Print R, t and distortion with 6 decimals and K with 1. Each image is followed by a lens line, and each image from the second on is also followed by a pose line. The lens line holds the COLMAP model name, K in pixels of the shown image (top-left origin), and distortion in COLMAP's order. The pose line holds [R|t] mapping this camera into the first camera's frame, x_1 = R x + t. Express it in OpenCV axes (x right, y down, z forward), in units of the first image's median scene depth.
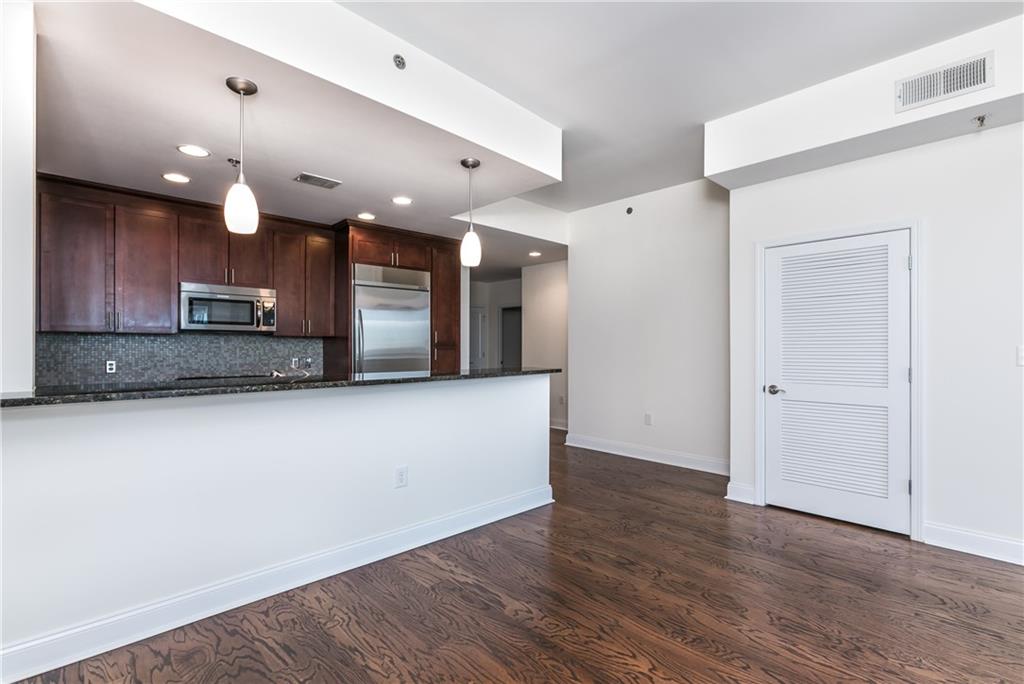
lens RADIAL K [[460.4, 0, 517.5], [0, 460.4, 343.4], [0, 0, 1]] dist [-0.002254, -0.000268]
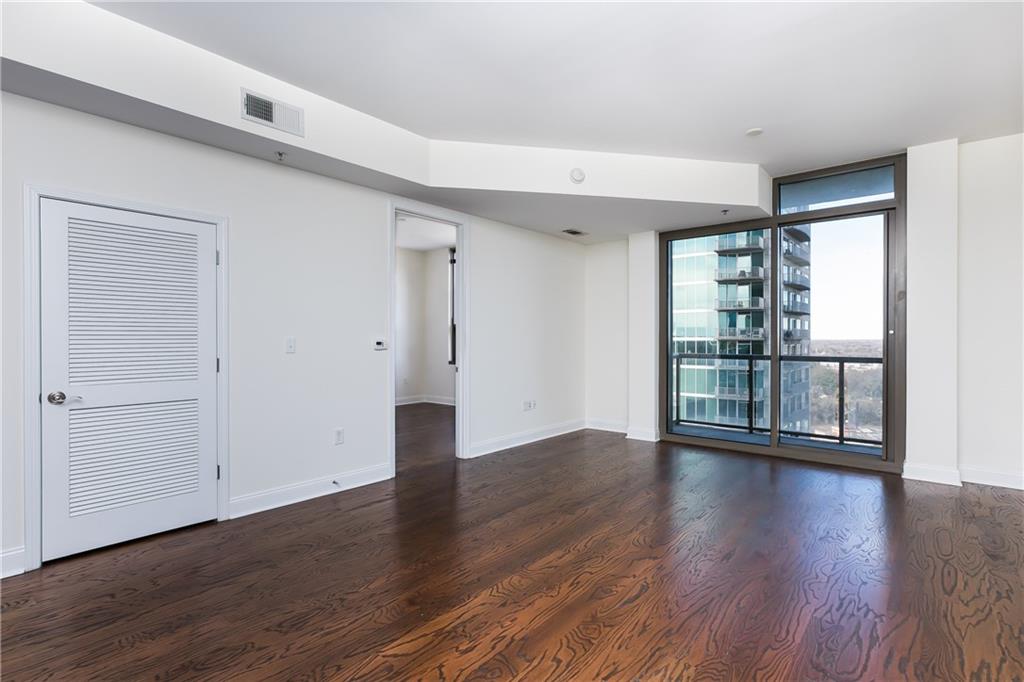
lens RADIAL K [[504.2, 0, 516.5], [0, 504.2, 342.3], [0, 0, 1]] dist [0.004234, 0.000564]
pose [[-0.089221, -0.006455, 0.995991, -0.370363], [-0.005157, 0.999969, 0.006018, 0.006646], [-0.995999, -0.004599, -0.089251, 0.452900]]
